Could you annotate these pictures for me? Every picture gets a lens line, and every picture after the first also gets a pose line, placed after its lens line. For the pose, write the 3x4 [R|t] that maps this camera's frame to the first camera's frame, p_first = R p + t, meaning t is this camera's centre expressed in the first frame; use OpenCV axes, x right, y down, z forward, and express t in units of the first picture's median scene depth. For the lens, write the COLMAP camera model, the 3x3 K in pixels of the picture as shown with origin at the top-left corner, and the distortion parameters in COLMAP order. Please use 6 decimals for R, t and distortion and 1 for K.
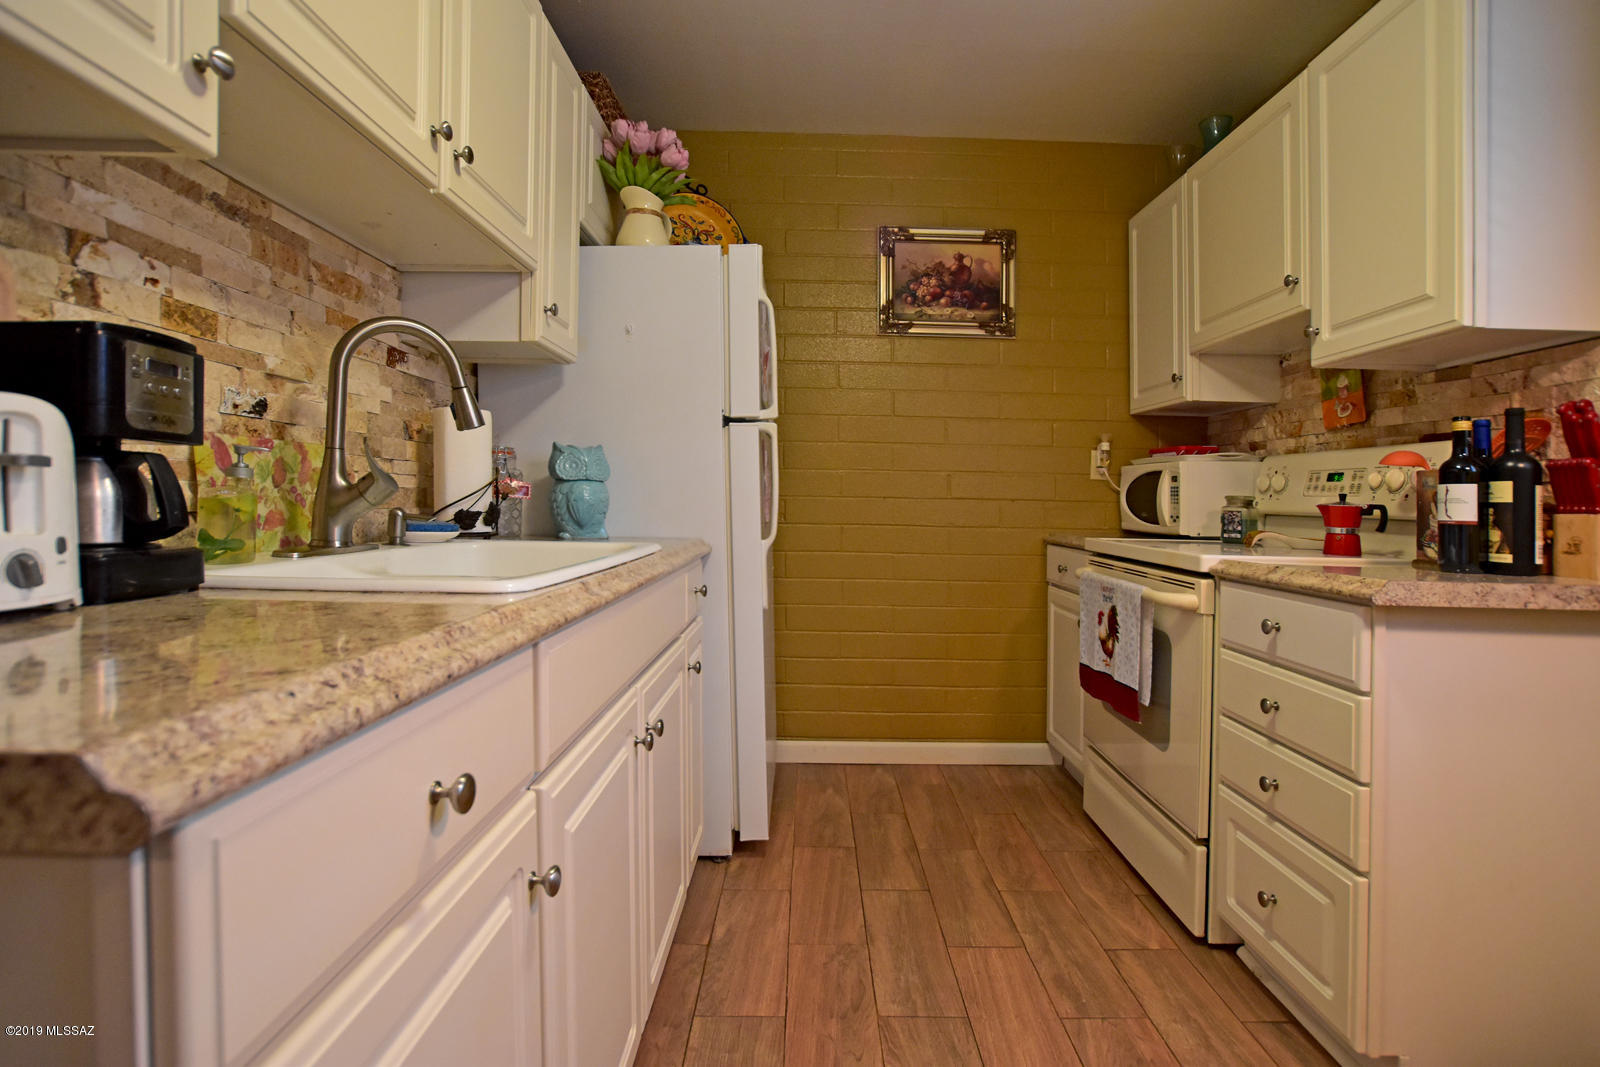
lens RADIAL K [[740.3, 0, 797.6], [0, 740.3, 519.9], [0, 0, 1]] dist [-0.064410, 0.028158]
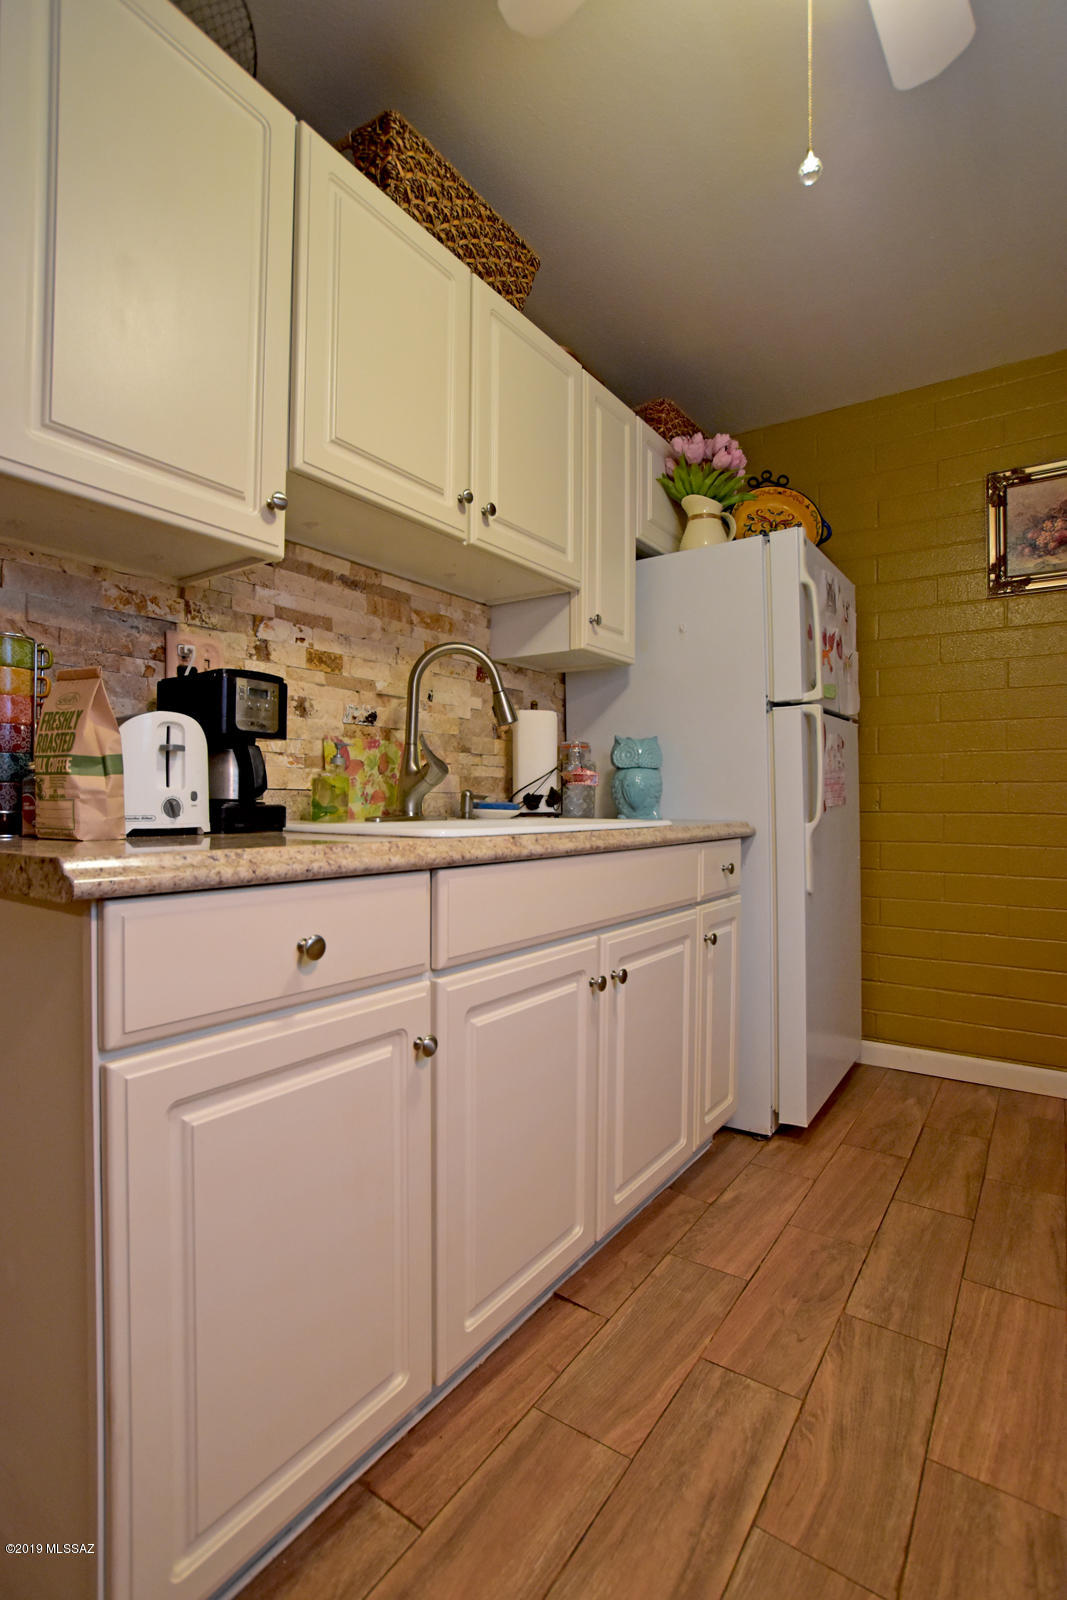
lens RADIAL K [[692.7, 0, 481.2], [0, 692.7, 800.9], [0, 0, 1]] dist [-0.061845, 0.021996]
pose [[0.829147, -0.003852, -0.559017, 0.158702], [-0.005258, 0.999878, -0.014689, 0.021340], [0.559005, 0.015118, 0.829026, -0.004523]]
